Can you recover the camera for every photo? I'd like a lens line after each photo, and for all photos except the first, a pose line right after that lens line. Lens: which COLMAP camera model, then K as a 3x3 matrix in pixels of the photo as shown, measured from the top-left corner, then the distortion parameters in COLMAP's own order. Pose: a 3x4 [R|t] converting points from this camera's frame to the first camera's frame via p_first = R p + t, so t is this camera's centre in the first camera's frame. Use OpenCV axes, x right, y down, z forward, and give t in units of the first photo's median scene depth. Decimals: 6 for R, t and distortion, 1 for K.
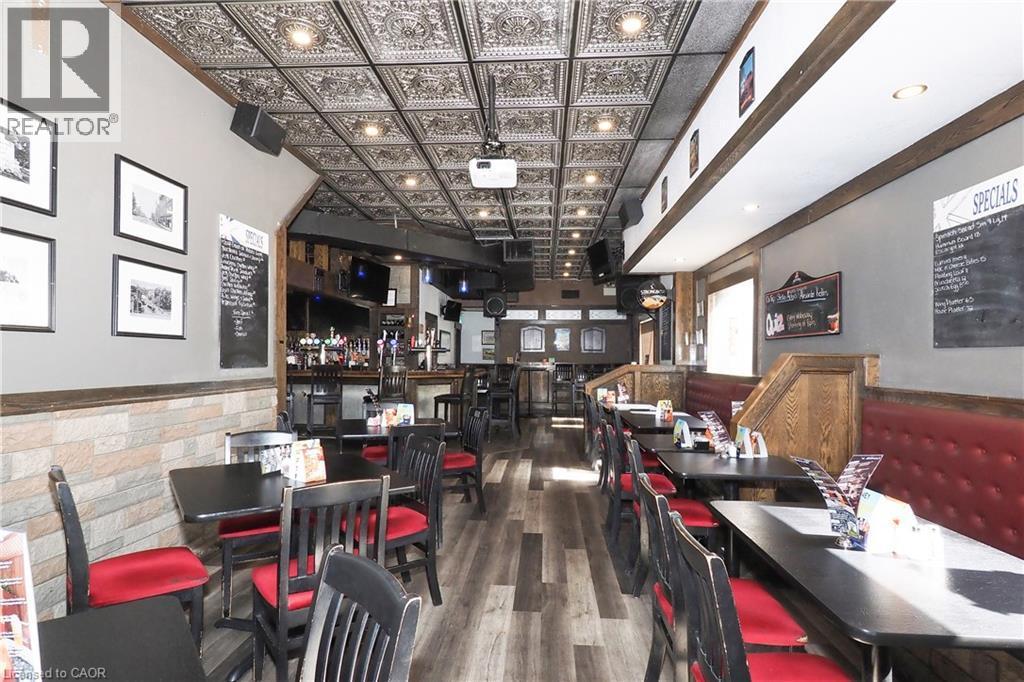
lens RADIAL K [[448.4, 0, 512.0], [0, 448.4, 341.0], [0, 0, 1]] dist [-0.036027, -0.000014]
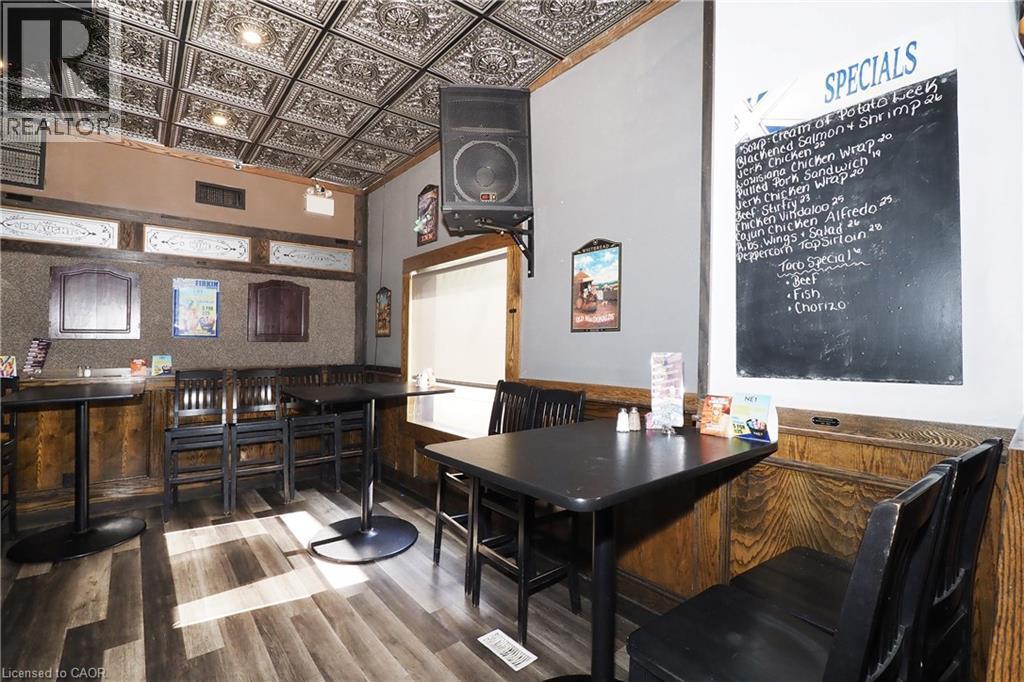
lens RADIAL K [[448.4, 0, 512.0], [0, 448.4, 341.0], [0, 0, 1]] dist [-0.036027, -0.000014]
pose [[0.714737, -0.004235, 0.699380, 0.037835], [-0.005850, 0.999910, 0.012034, 0.019035], [-0.699369, -0.012692, 0.714648, 0.497643]]
